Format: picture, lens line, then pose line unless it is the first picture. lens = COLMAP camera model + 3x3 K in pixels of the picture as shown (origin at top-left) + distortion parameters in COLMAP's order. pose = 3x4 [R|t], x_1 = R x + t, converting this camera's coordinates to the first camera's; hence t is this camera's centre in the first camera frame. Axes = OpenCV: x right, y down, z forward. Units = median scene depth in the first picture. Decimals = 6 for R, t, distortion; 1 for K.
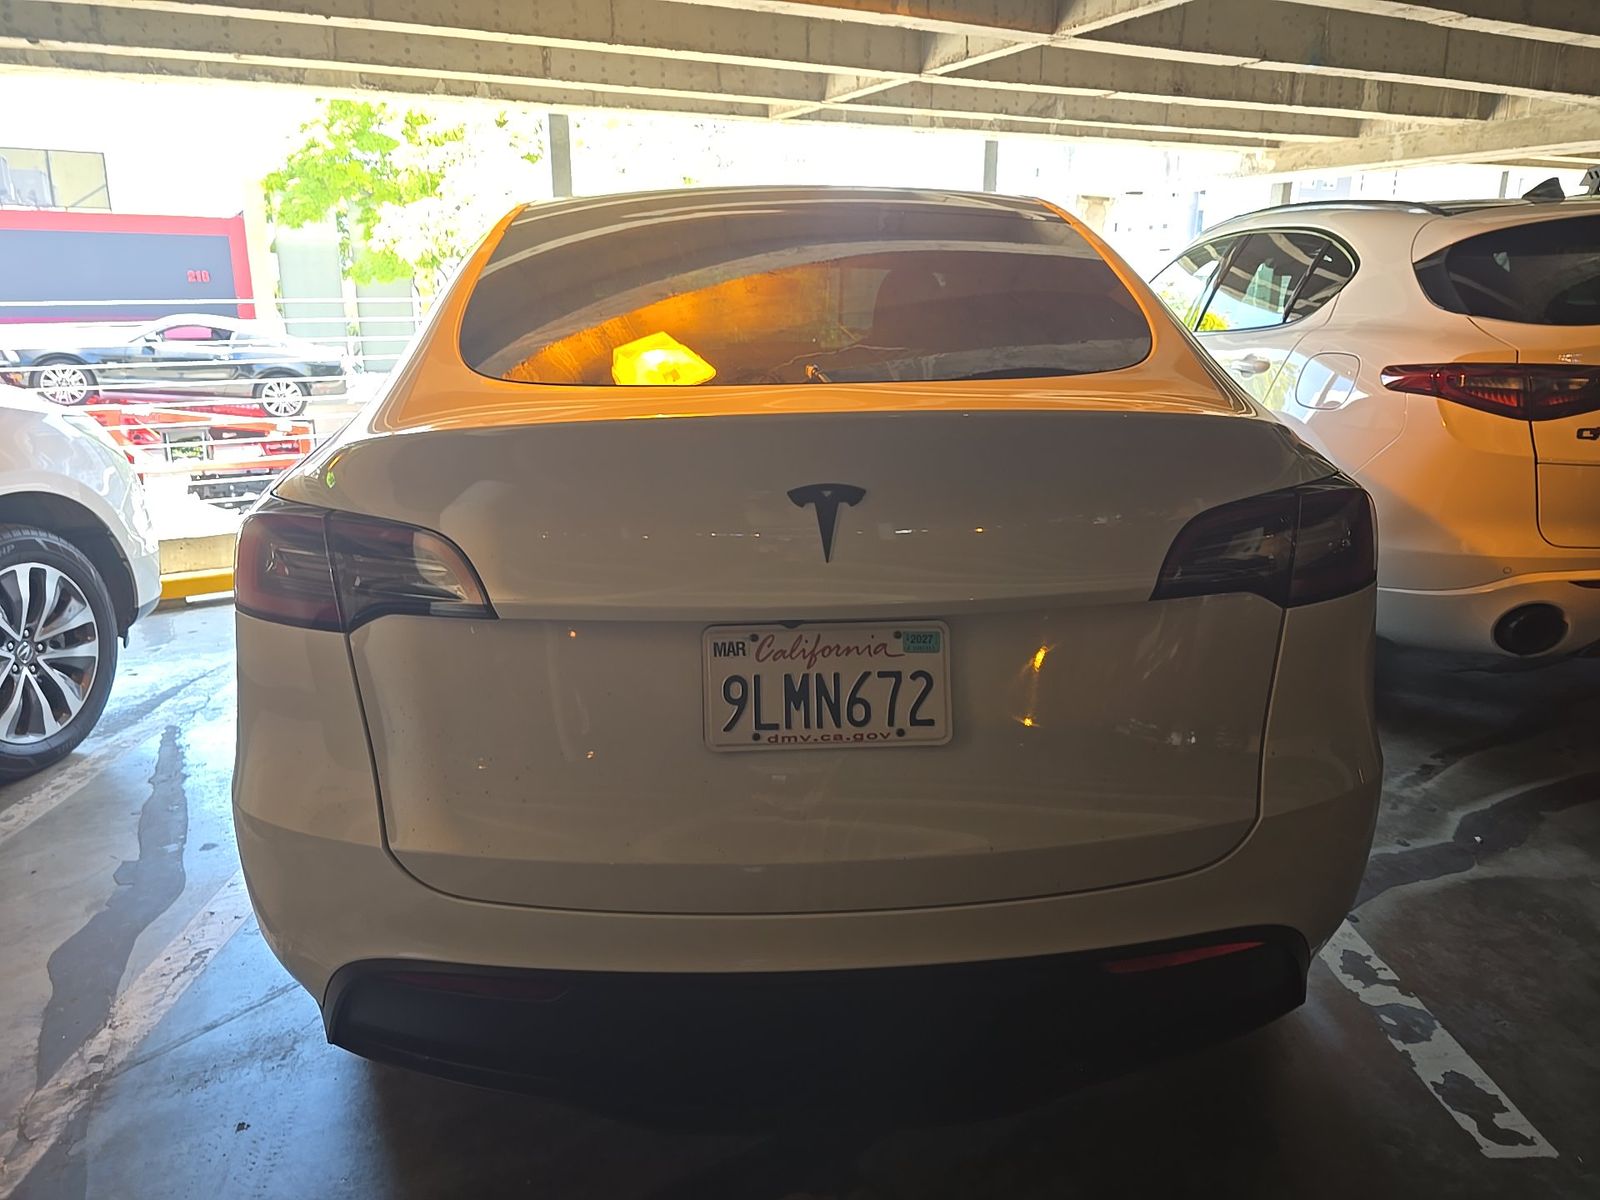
lens RADIAL K [[1080.8, 0, 785.3], [0, 1080.8, 595.3], [0, 0, 1]] dist [0.058950, -0.046146]
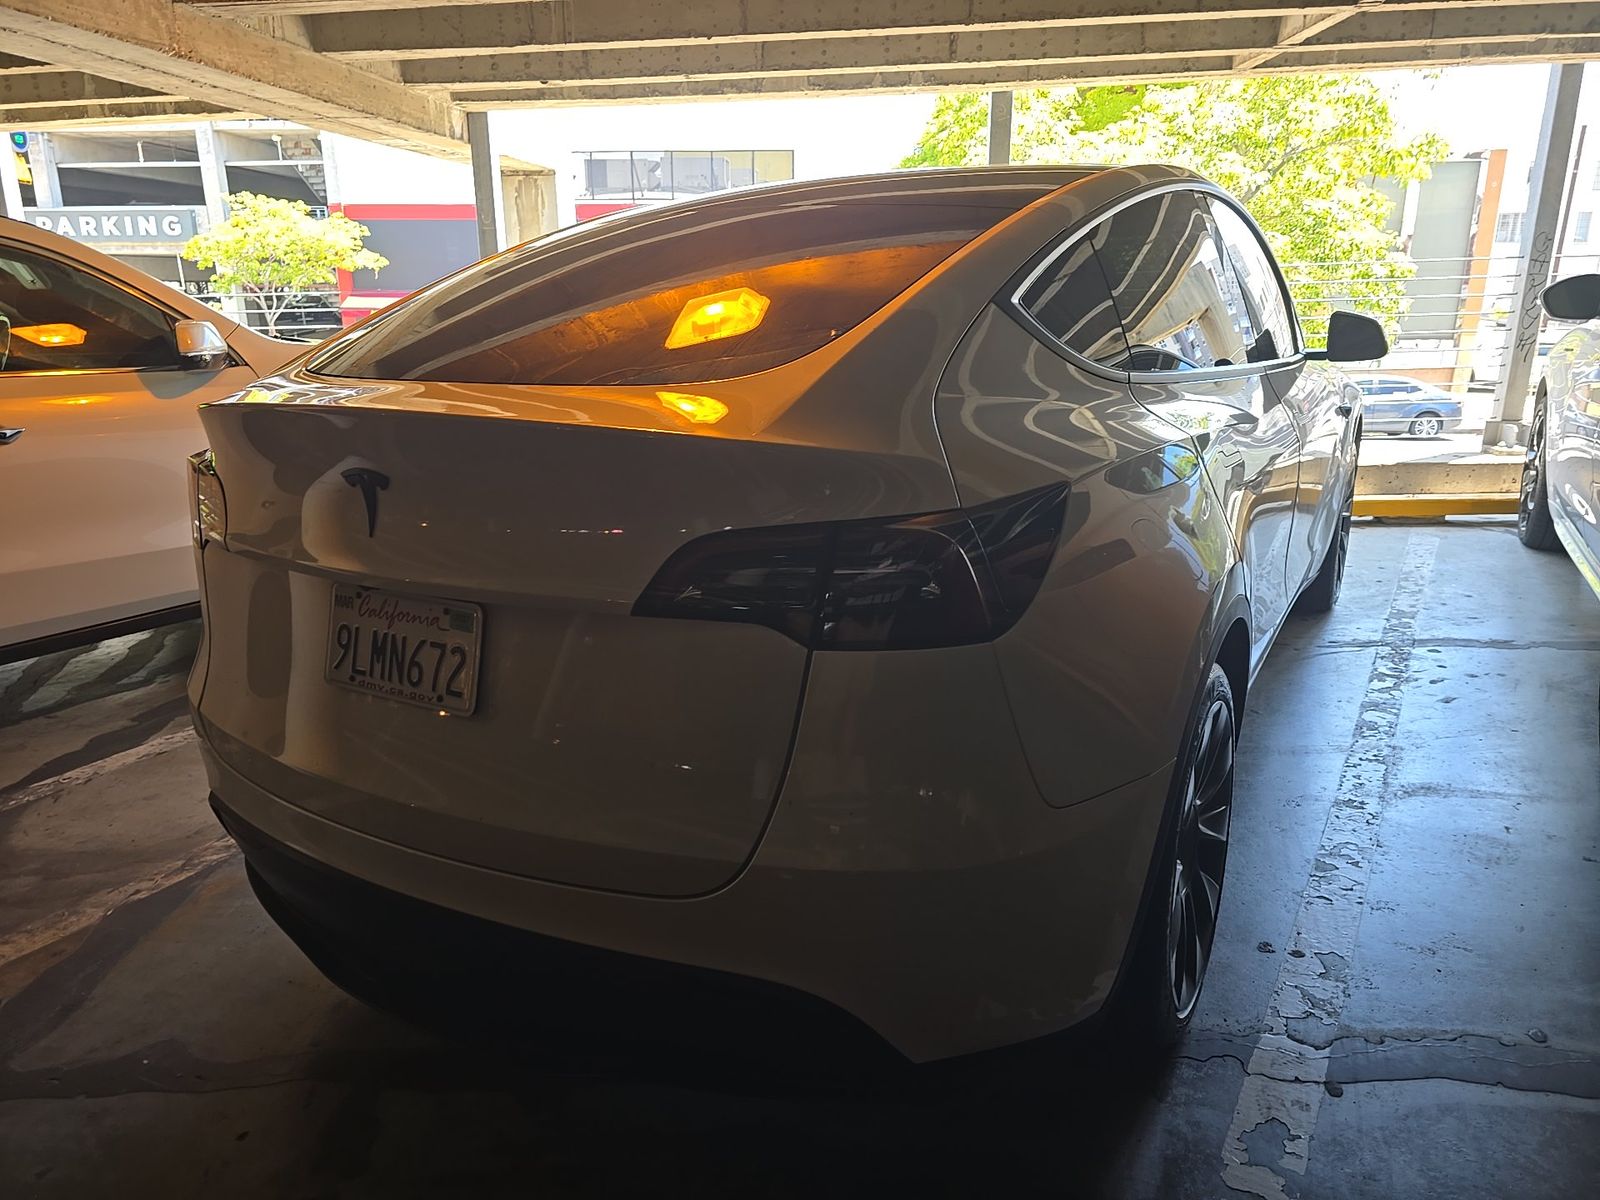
lens RADIAL K [[1061.4, 0, 800.0], [0, 1061.4, 600.0], [0, 0, 1]] dist [0.059451, -0.043242]
pose [[0.847140, 0.146468, -0.510784, 0.285519], [-0.128231, 0.989201, 0.070982, -0.029324], [0.515665, 0.005367, 0.856774, 0.073212]]
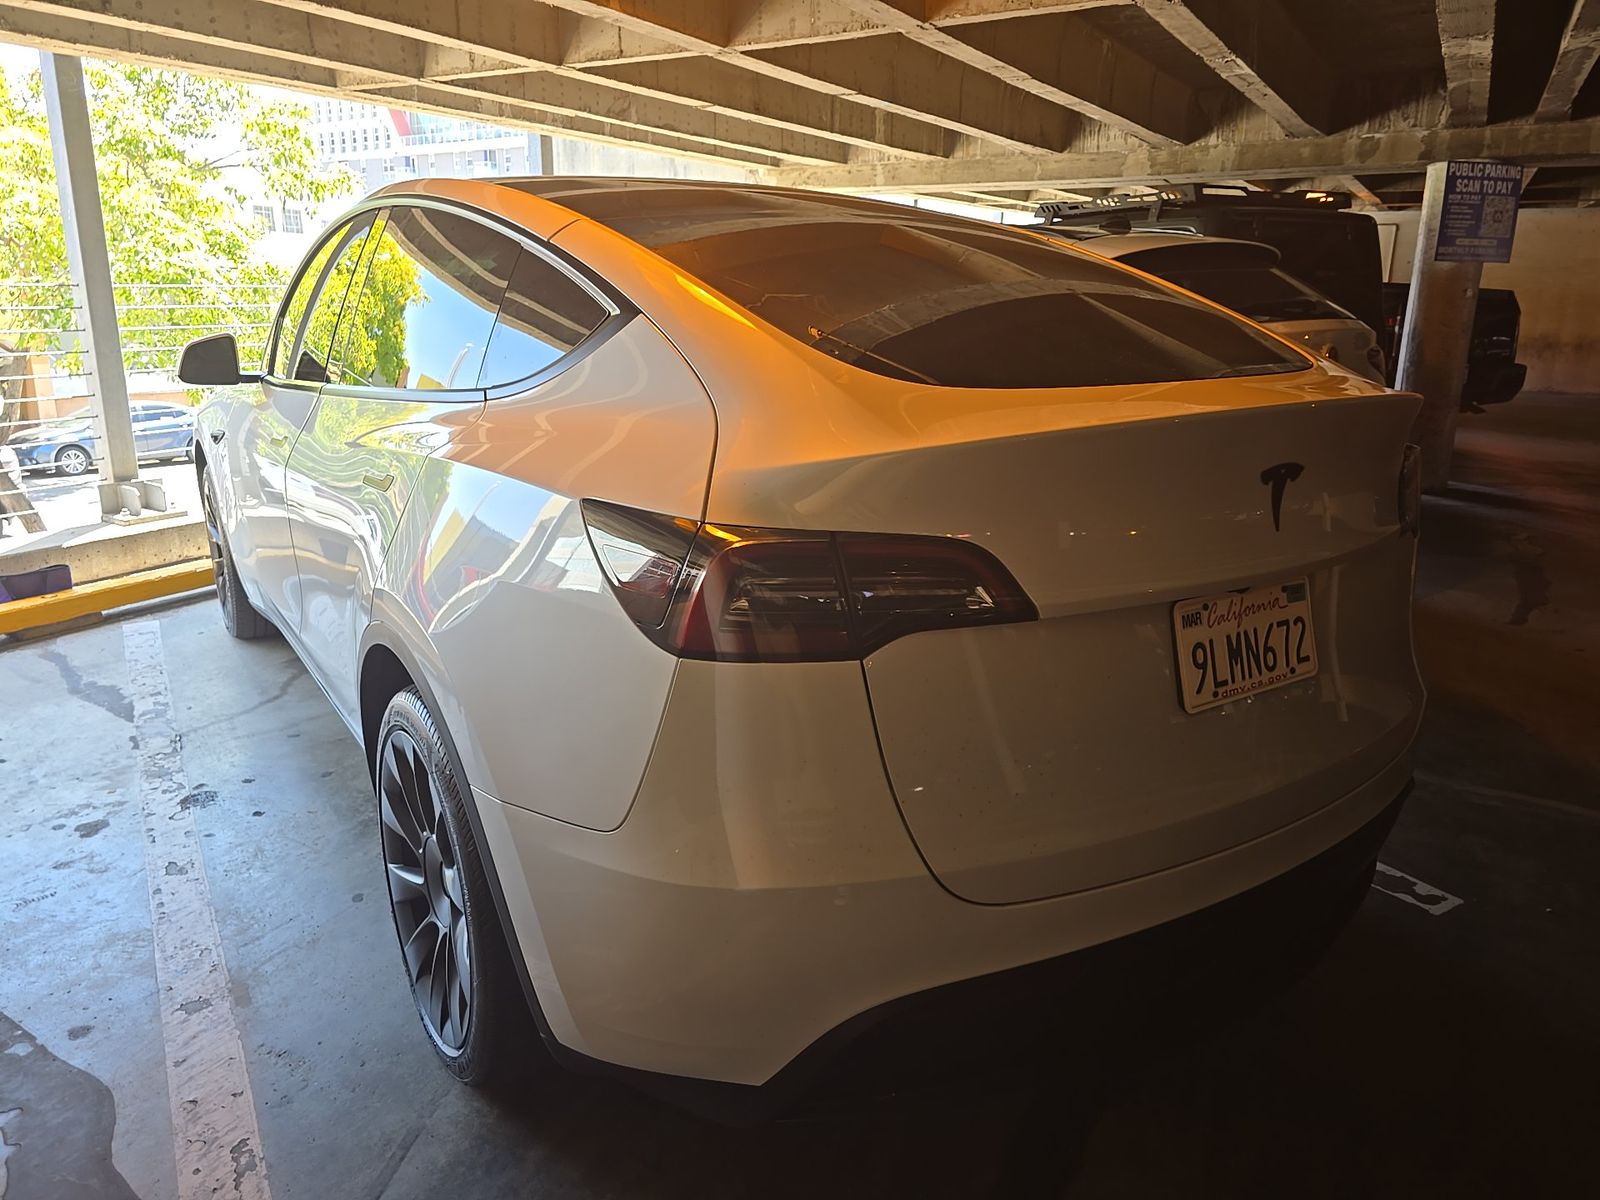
lens RADIAL K [[1080.8, 0, 785.3], [0, 1080.8, 595.3], [0, 0, 1]] dist [0.058950, -0.046146]
pose [[0.857510, -0.123644, 0.499388, -0.282124], [0.121589, 0.991898, 0.036802, -0.019603], [-0.499892, 0.029162, 0.865597, 0.071080]]
